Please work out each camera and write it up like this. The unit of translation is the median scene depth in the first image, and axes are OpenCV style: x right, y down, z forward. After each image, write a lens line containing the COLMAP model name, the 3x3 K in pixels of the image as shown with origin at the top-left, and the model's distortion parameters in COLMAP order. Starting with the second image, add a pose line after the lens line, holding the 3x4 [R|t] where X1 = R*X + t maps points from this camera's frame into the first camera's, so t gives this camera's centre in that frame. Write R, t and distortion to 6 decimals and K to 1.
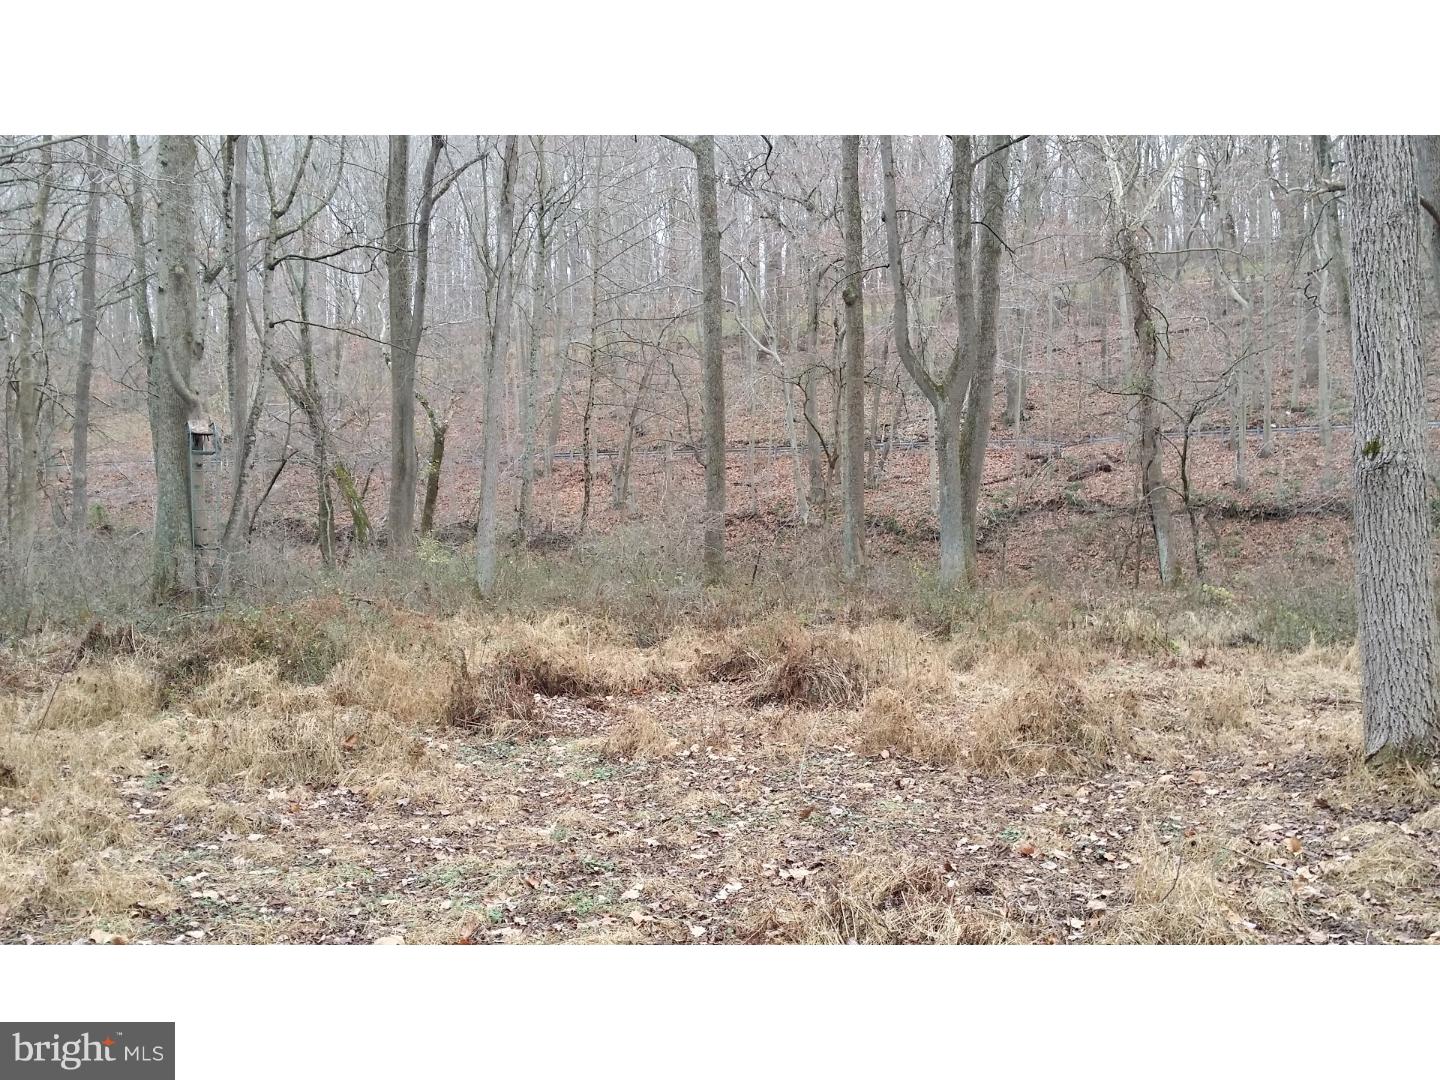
lens RADIAL K [[1301.3, 0, 720.0], [0, 1301.3, 540.0], [0, 0, 1]] dist [0.000221, -0.000014]
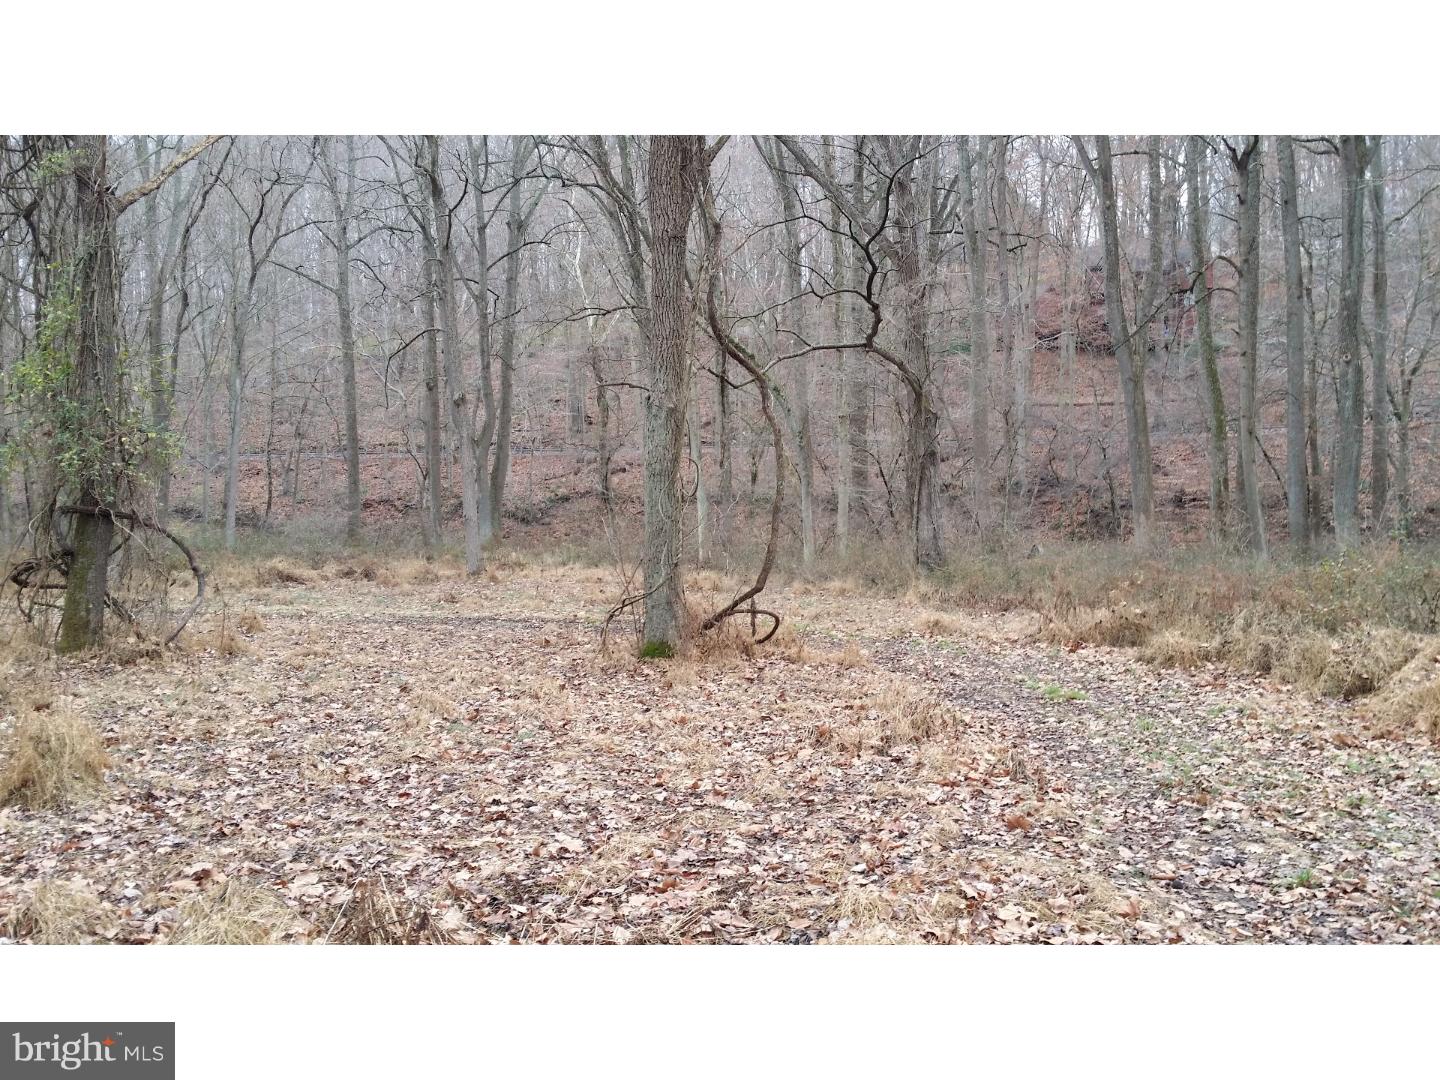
lens RADIAL K [[1291.7, 0, 721.4], [0, 1291.7, 507.6], [0, 0, 1]] dist [0.107975, 0.000280]
pose [[0.966957, -0.008360, 0.254804, 0.027547], [0.008256, 0.999965, 0.001477, -0.017332], [-0.254807, 0.000676, 0.966992, -0.753618]]
